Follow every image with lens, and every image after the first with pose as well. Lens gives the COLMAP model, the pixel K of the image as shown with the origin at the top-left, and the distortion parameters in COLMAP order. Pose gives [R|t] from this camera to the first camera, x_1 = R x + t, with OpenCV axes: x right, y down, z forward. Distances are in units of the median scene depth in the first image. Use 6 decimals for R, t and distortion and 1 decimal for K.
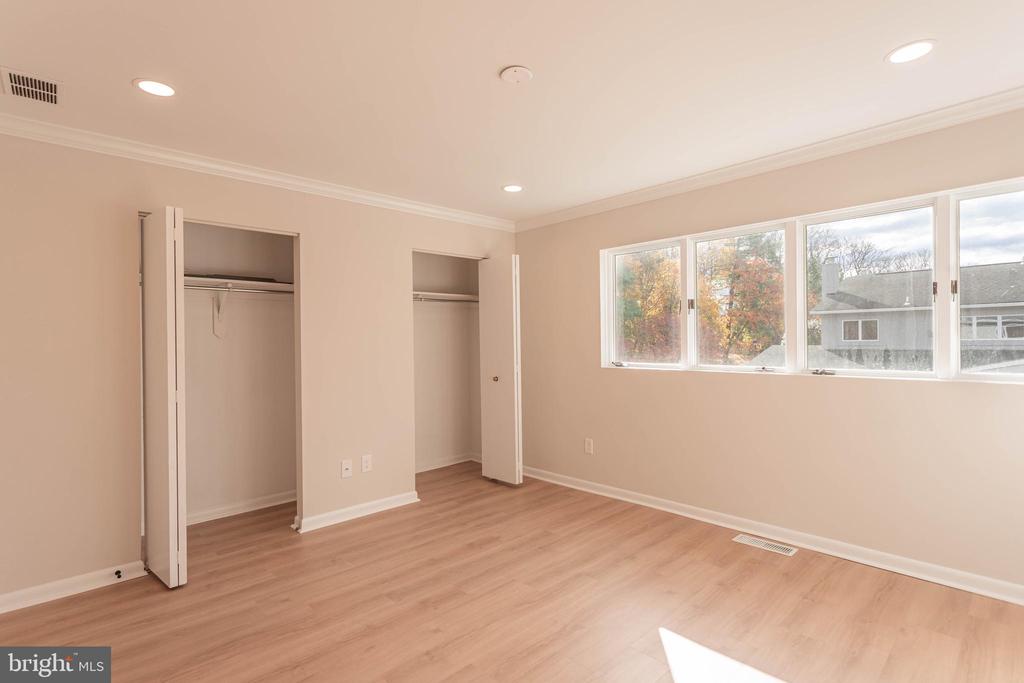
lens RADIAL K [[495.6, 0, 503.6], [0, 495.6, 342.4], [0, 0, 1]] dist [-0.000256, -0.000593]
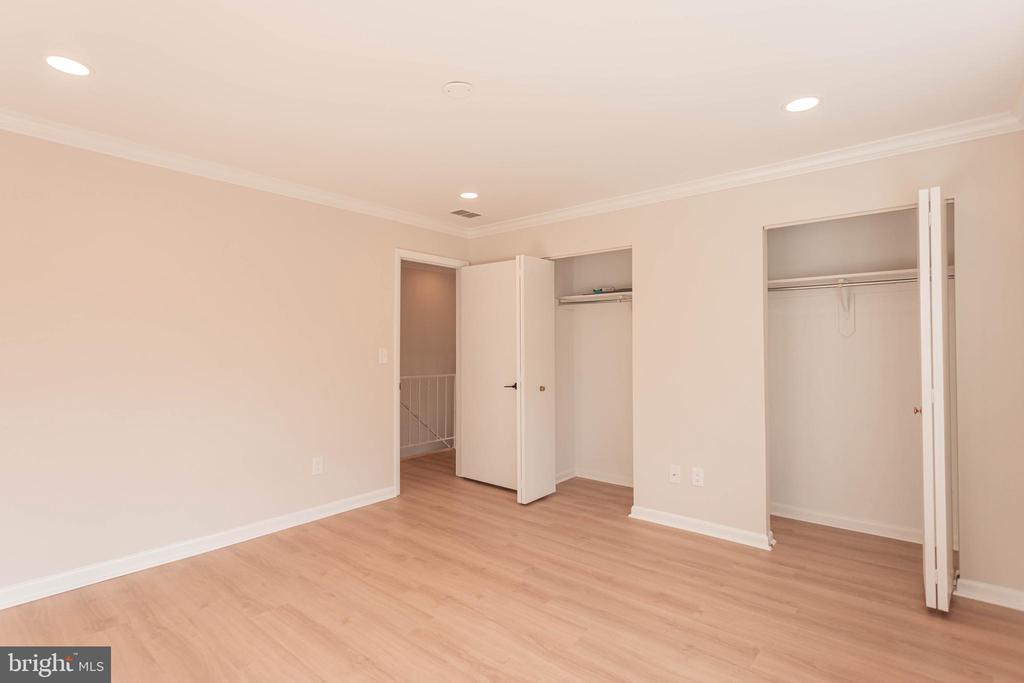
lens RADIAL K [[495.6, 0, 507.7], [0, 495.6, 338.2], [0, 0, 1]] dist [-0.000256, -0.000593]
pose [[0.112342, -0.004209, -0.993661, 0.699321], [-0.002710, 0.999986, -0.004543, -0.007986], [0.993666, 0.003204, 0.112329, 0.641809]]
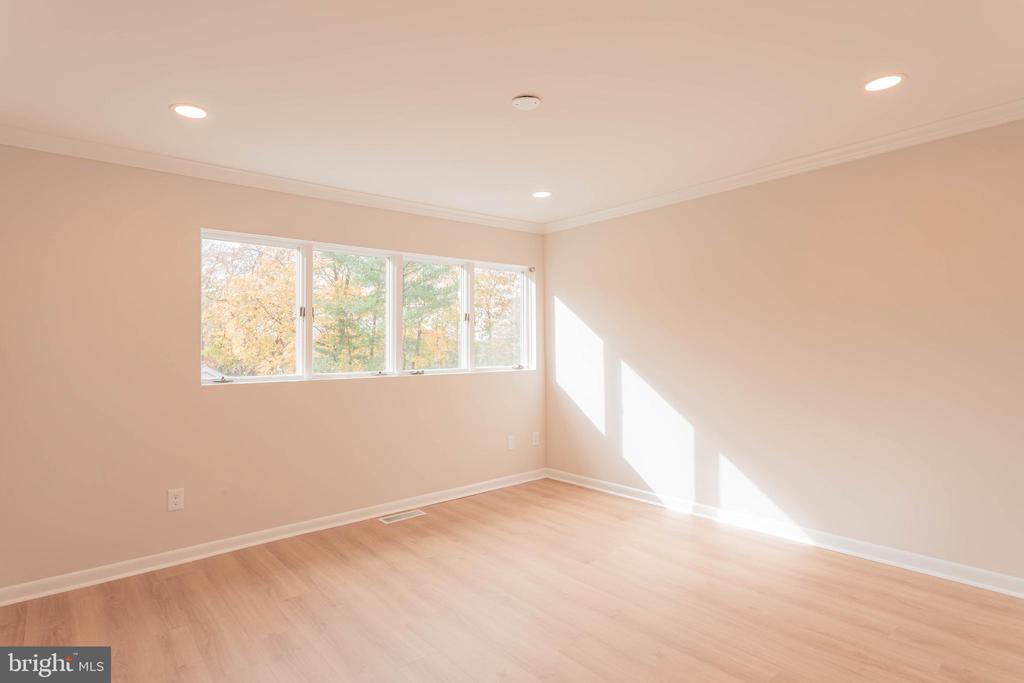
lens RADIAL K [[538.4, 0, 509.7], [0, 538.4, 345.1], [0, 0, 1]] dist [0.002240, 0.000216]
pose [[0.035624, 0.018854, 0.999187, -0.754746], [0.008659, 0.999779, -0.019174, 0.014068], [-0.999328, 0.009335, 0.035453, 0.653430]]
